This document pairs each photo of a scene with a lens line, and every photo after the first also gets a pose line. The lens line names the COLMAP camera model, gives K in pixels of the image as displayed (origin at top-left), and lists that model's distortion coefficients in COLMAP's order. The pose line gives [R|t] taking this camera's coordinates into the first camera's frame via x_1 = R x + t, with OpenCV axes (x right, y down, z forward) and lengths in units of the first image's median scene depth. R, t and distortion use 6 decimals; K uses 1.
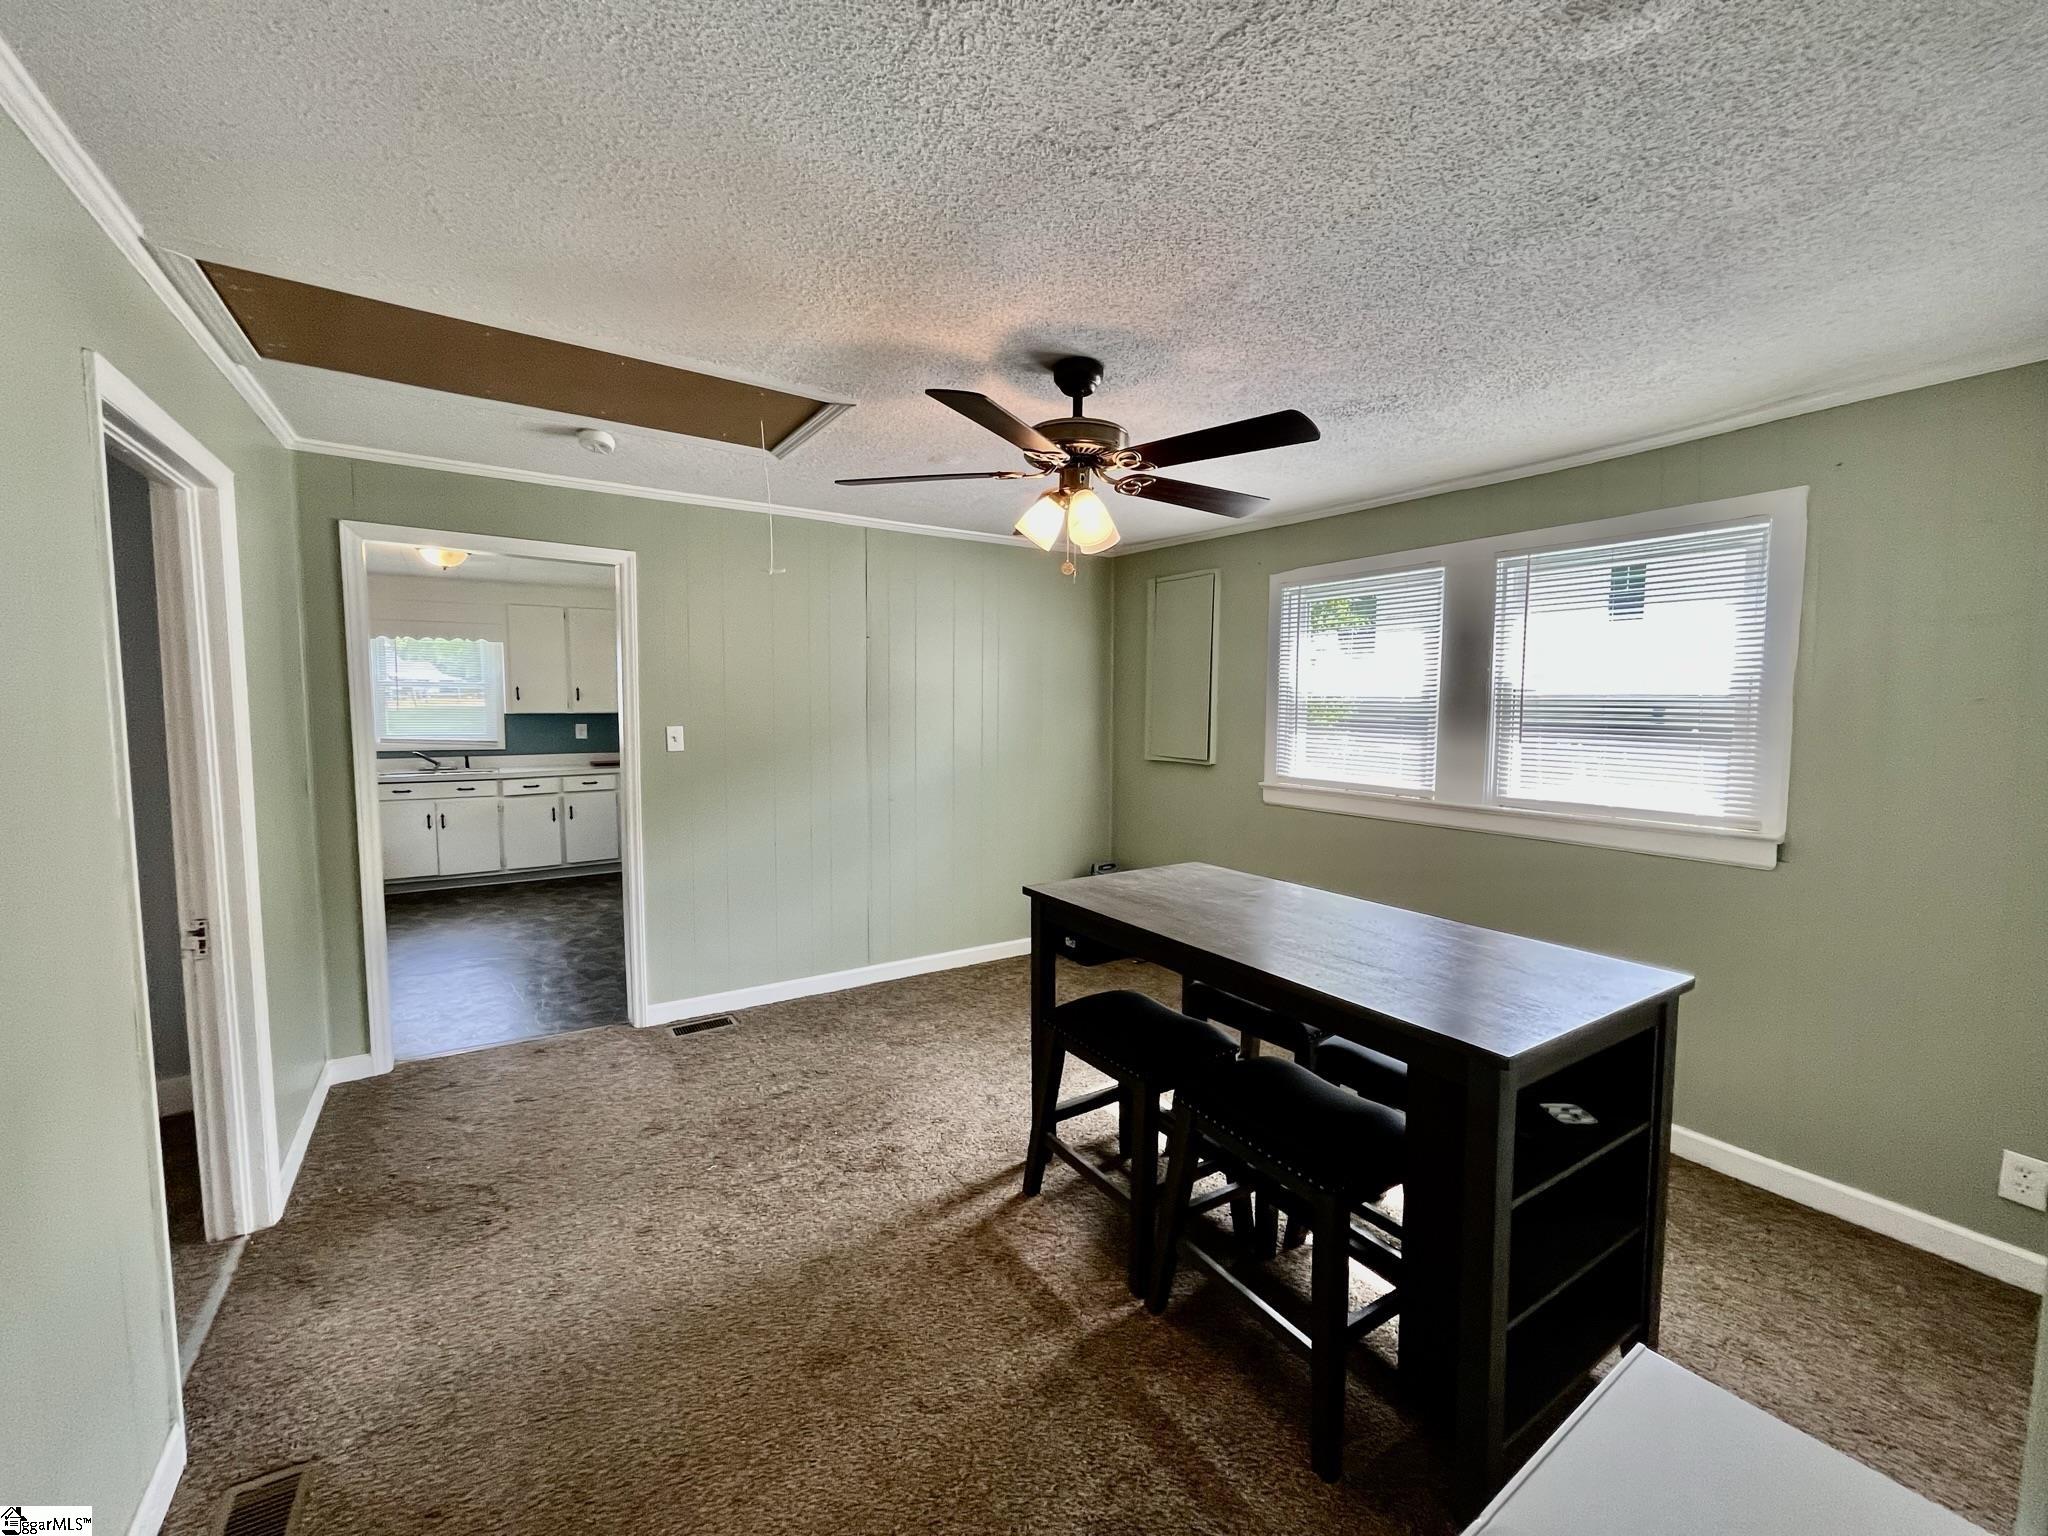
lens RADIAL K [[834.2, 0, 1020.4], [0, 834.2, 760.5], [0, 0, 1]] dist [-0.002581, -0.000449]
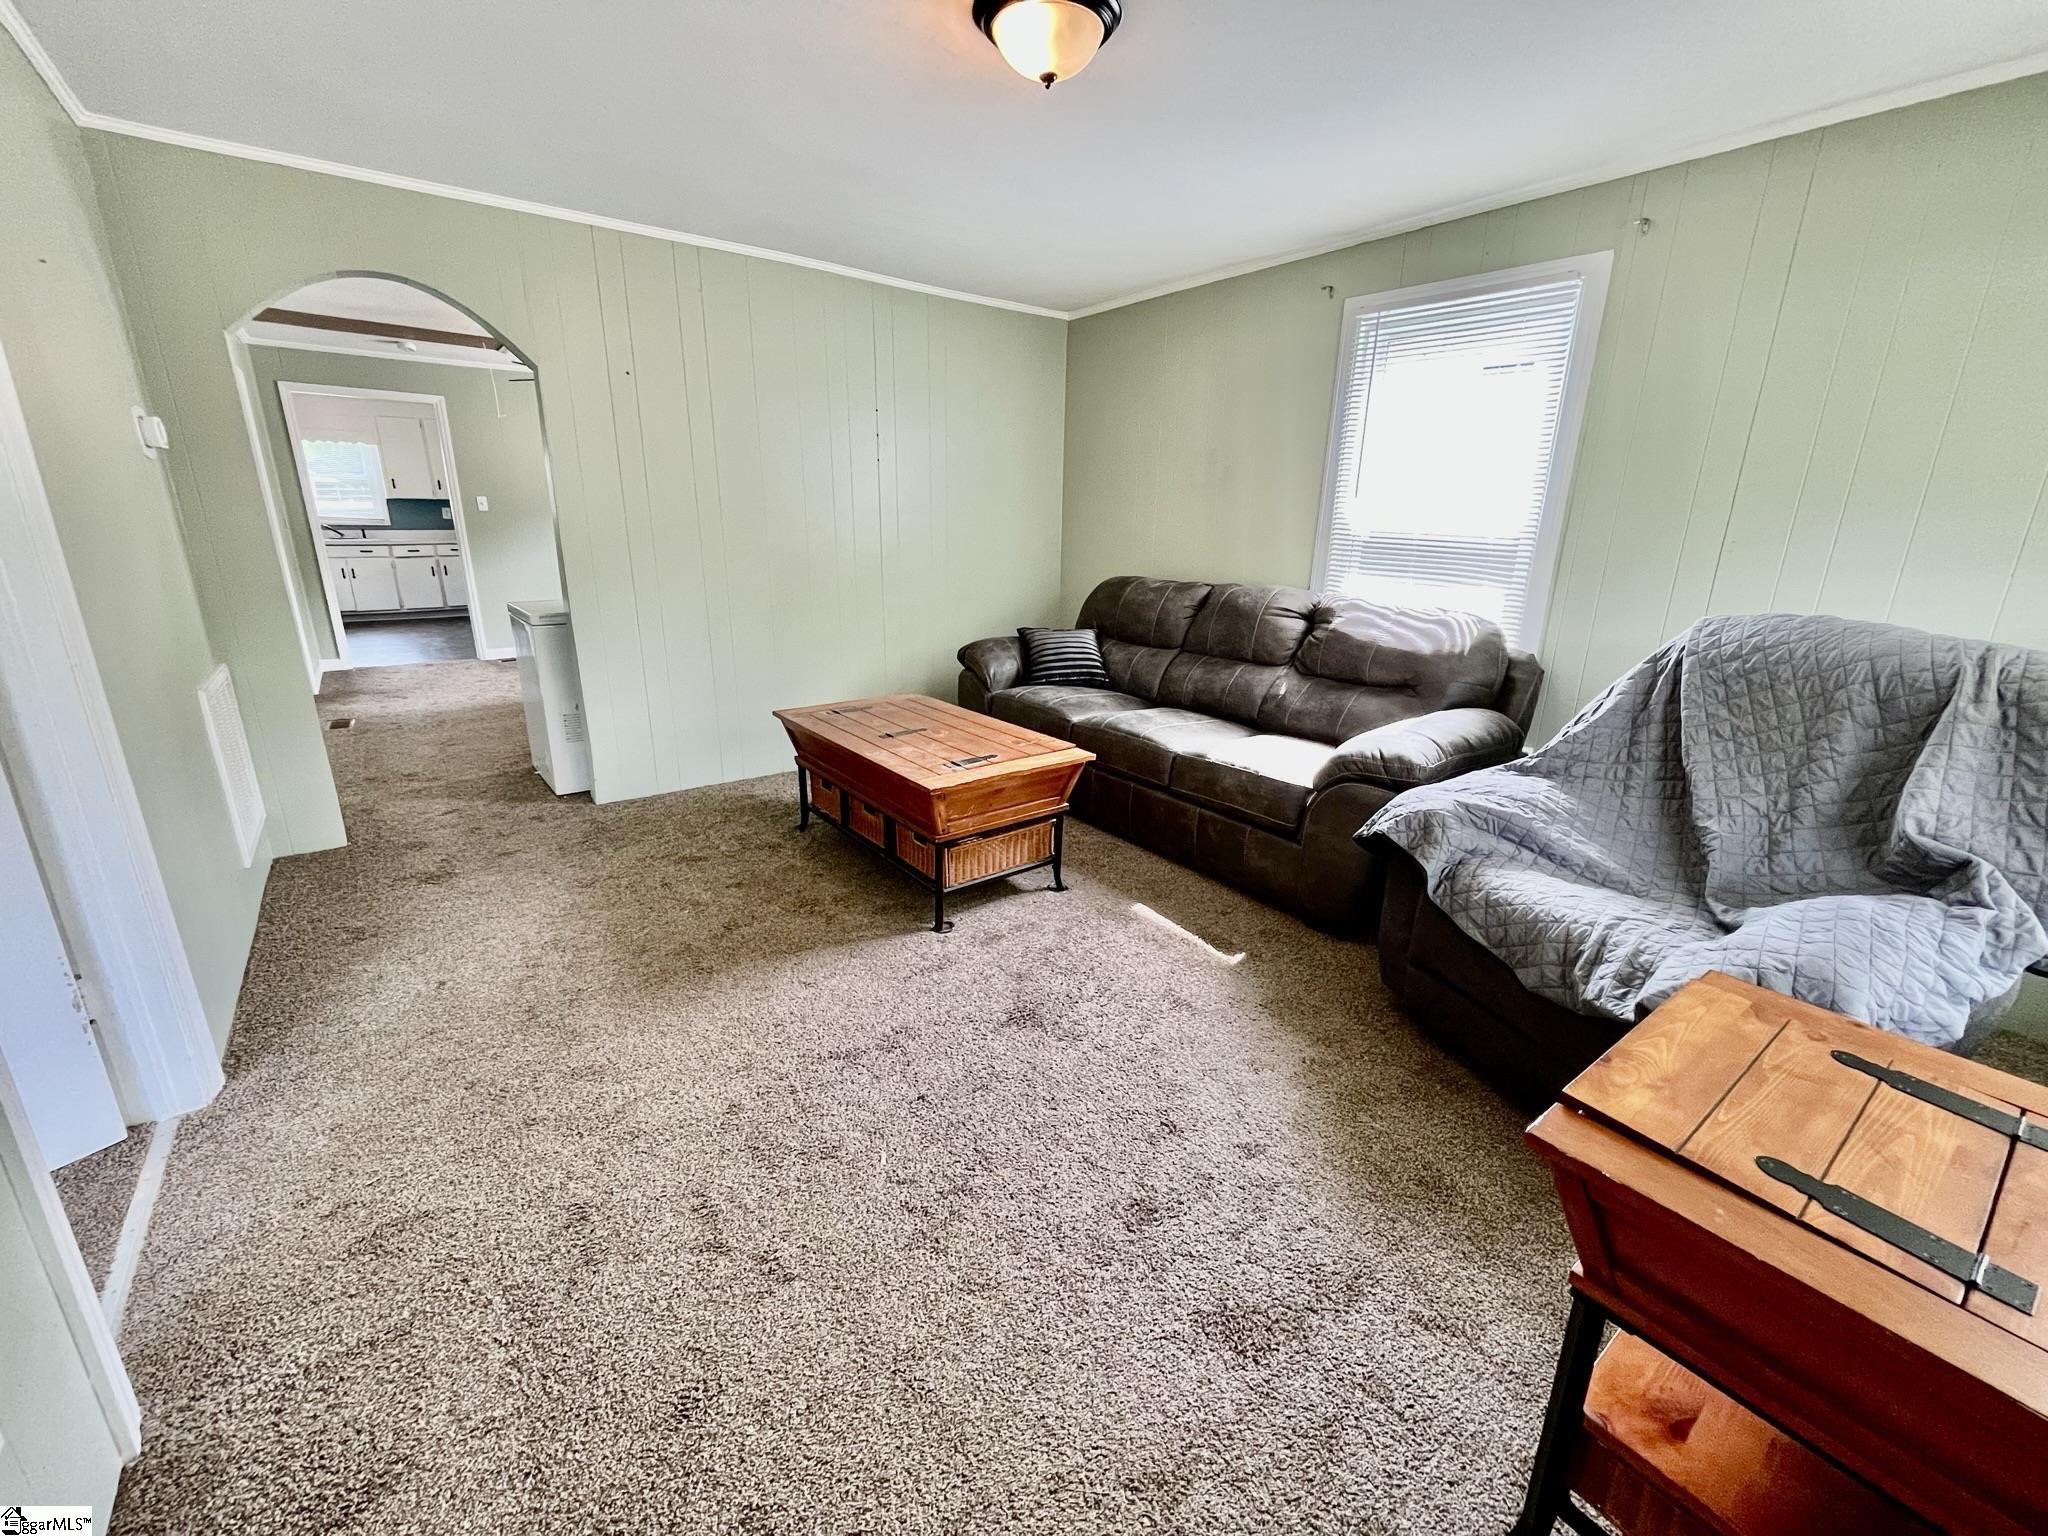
lens RADIAL K [[834.2, 0, 1020.4], [0, 834.2, 760.5], [0, 0, 1]] dist [-0.002581, -0.000449]
pose [[0.997343, -0.013158, 0.071654, 0.354223], [-0.002709, 0.976177, 0.216959, 0.069789], [-0.072801, -0.216577, 0.973547, -0.561269]]
